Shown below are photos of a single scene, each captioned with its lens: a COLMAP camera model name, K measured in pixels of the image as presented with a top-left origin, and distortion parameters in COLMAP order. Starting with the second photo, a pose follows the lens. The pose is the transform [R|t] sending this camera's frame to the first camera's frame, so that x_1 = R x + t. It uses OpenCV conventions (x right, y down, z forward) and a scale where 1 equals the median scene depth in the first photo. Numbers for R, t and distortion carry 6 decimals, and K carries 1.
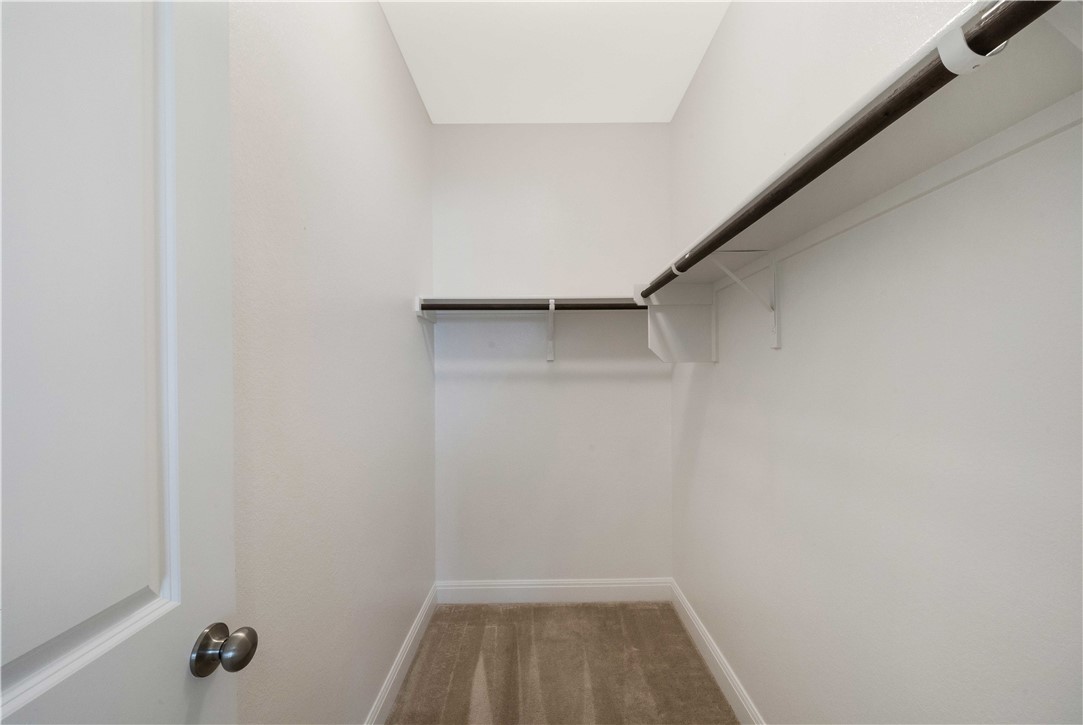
lens RADIAL K [[444.6, 0, 541.8], [0, 444.6, 363.0], [0, 0, 1]] dist [-0.002072, 0.000965]
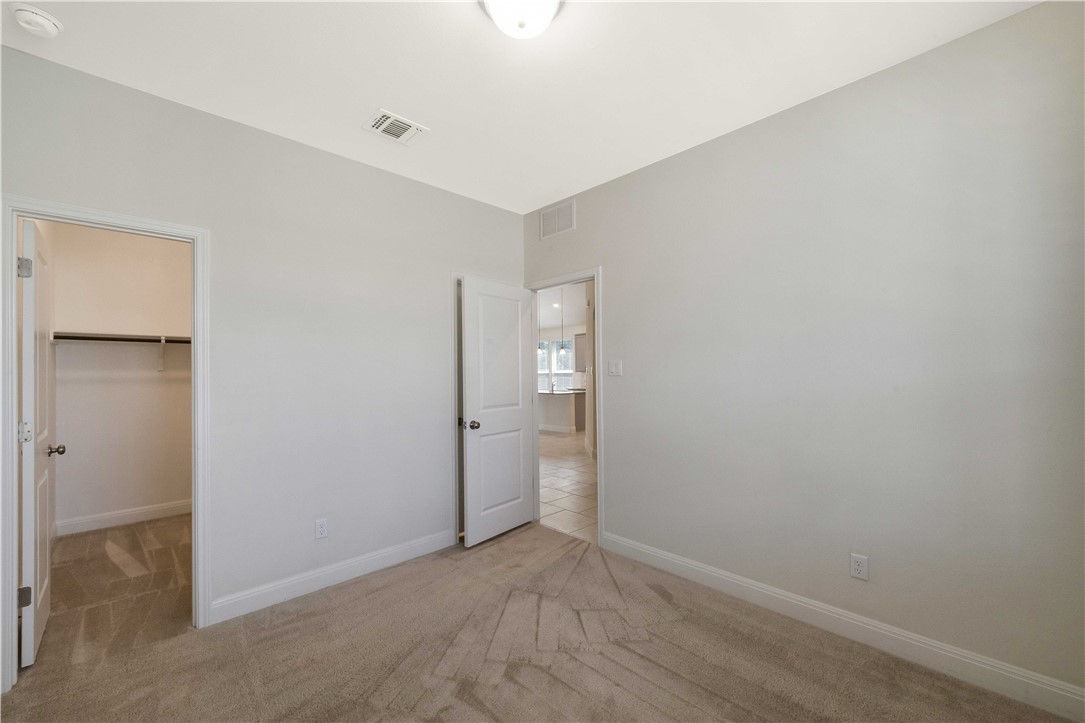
lens RADIAL K [[445.5, 0, 548.3], [0, 445.5, 368.2], [0, 0, 1]] dist [-0.002072, 0.000965]
pose [[0.737351, 0.002070, 0.675506, -0.042810], [-0.000756, 0.999997, -0.002238, -0.013010], [-0.675509, 0.001140, 0.737351, -1.372097]]
